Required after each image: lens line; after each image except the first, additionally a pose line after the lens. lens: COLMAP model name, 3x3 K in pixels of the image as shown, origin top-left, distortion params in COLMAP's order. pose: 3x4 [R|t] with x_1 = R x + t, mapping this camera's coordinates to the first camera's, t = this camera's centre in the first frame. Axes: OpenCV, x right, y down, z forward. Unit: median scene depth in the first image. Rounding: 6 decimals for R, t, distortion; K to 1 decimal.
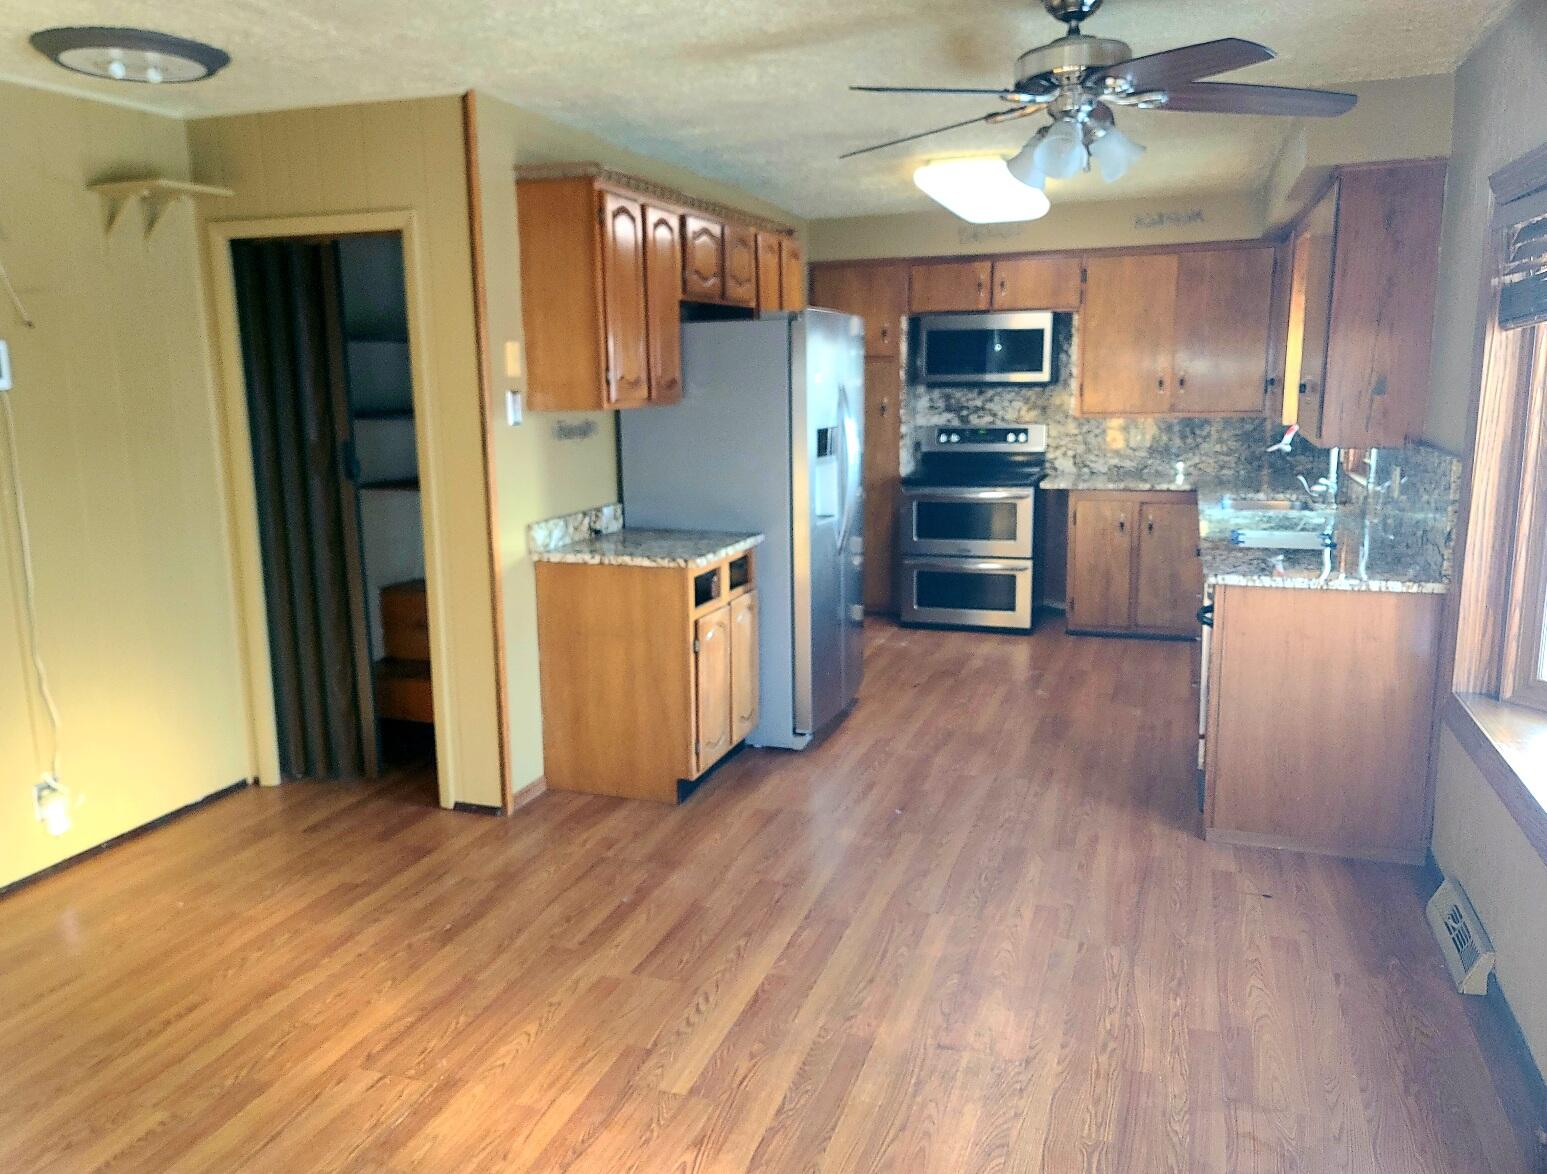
lens RADIAL K [[1167.8, 0, 768.0], [0, 1167.8, 584.9], [0, 0, 1]] dist [0.005407, -0.009218]
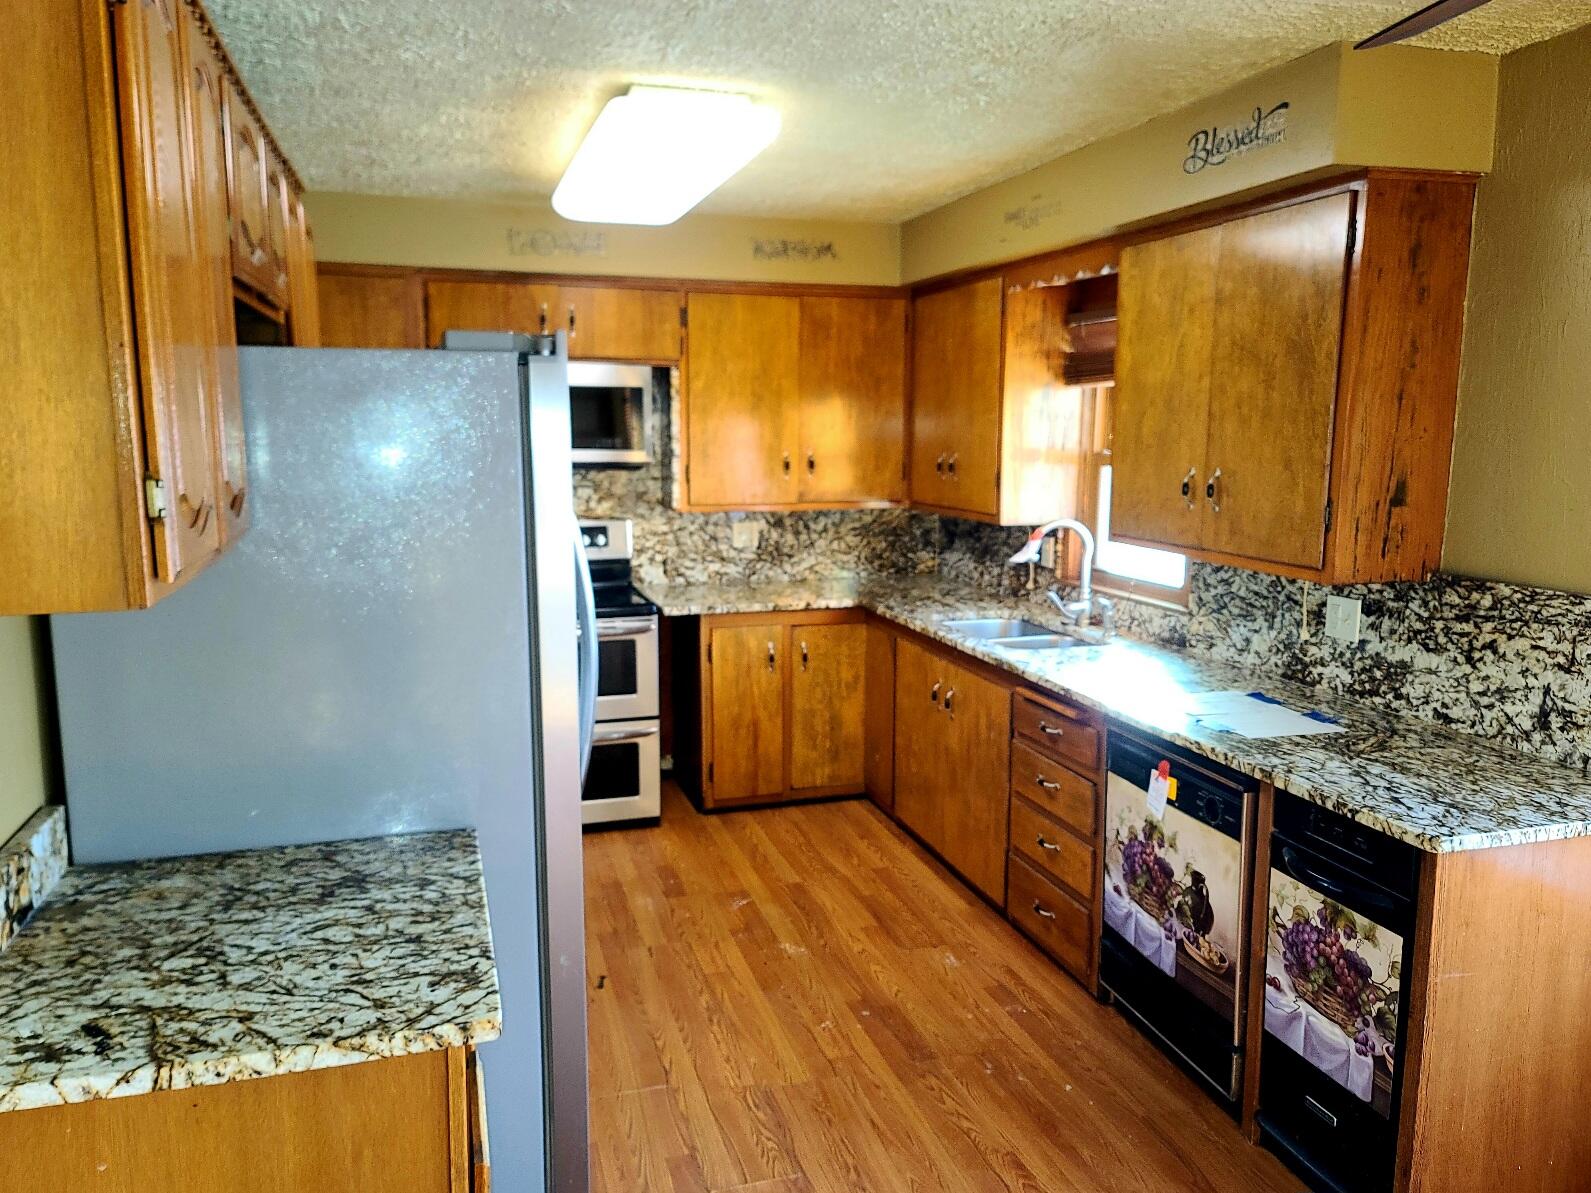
lens RADIAL K [[1165.4, 0, 800.1], [0, 1165.4, 594.5], [0, 0, 1]] dist [0.044011, -0.008655]
pose [[0.802816, -0.065355, 0.592634, -0.112642], [0.088255, 0.996051, -0.009711, -0.081136], [-0.589659, 0.060099, 0.805413, 0.389337]]
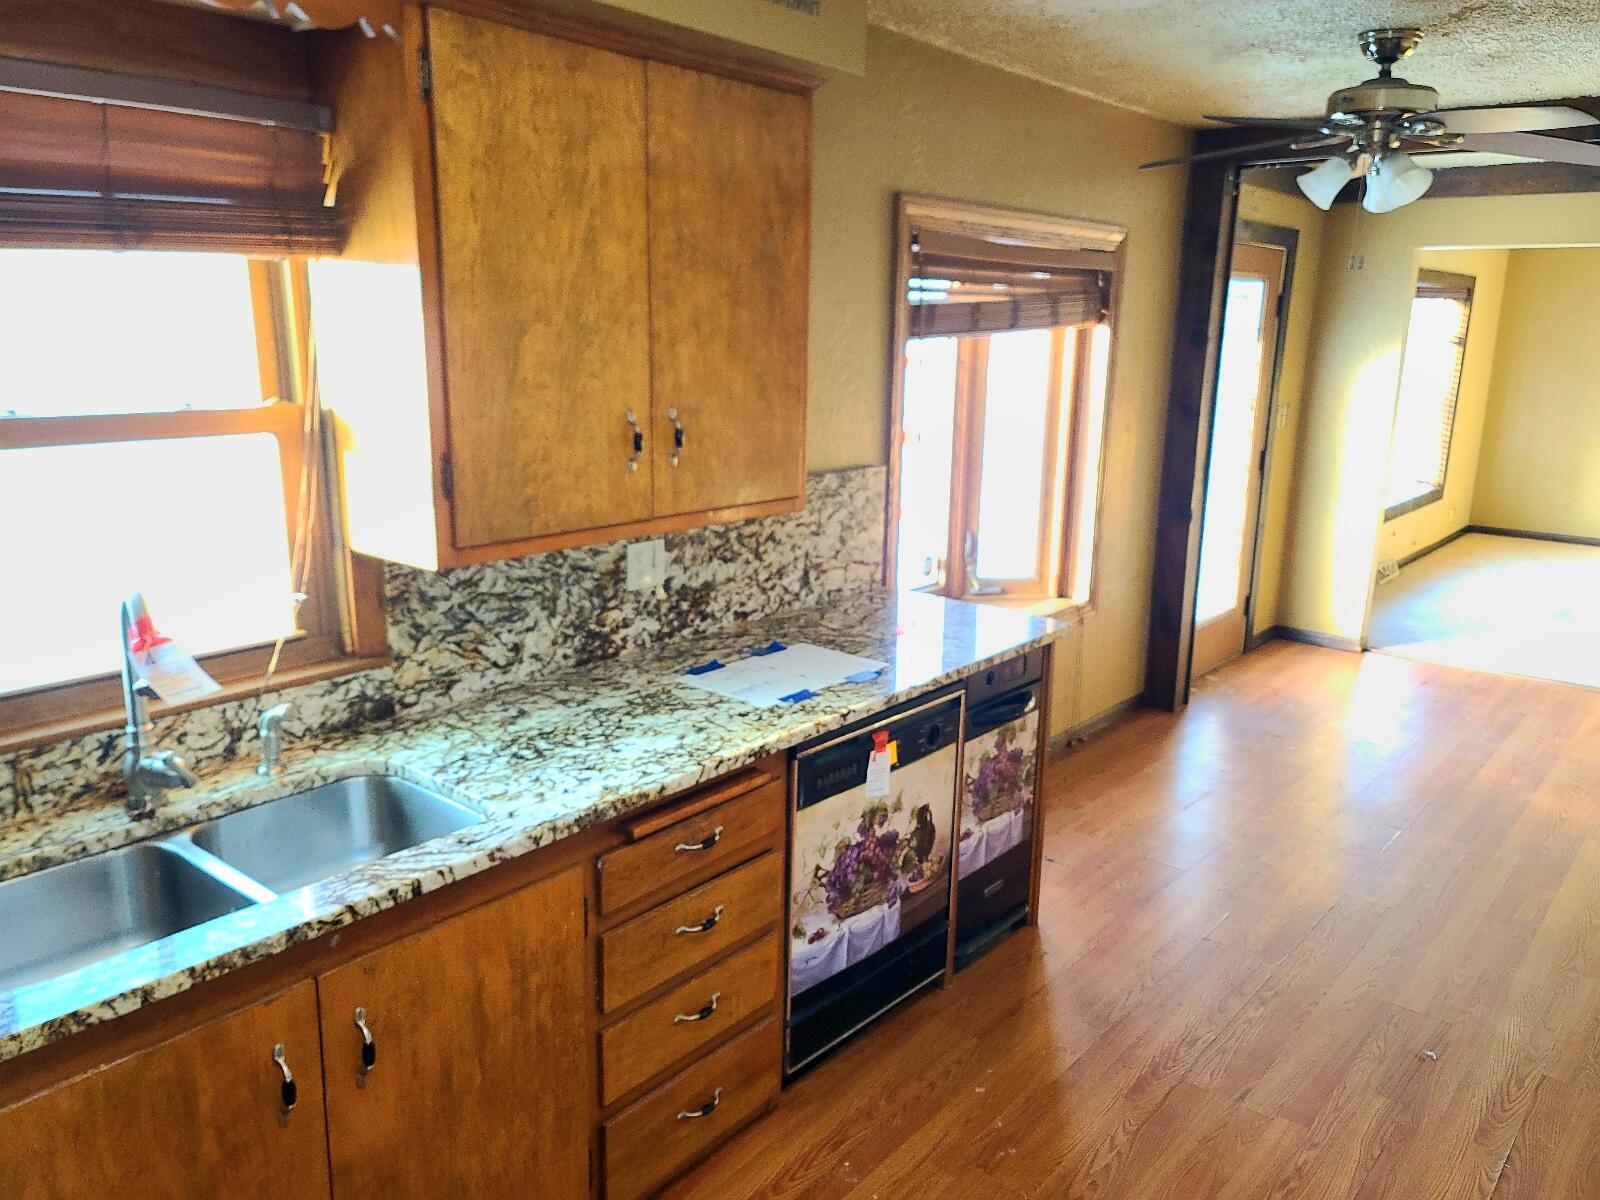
lens RADIAL K [[1172.0, 0, 801.5], [0, 1172.0, 603.5], [0, 0, 1]] dist [0.044011, -0.008655]
pose [[-0.932766, -0.076953, 0.352174, 0.139150], [0.070163, 0.919510, 0.386754, -0.202564], [-0.353589, 0.385460, -0.852288, 0.983745]]
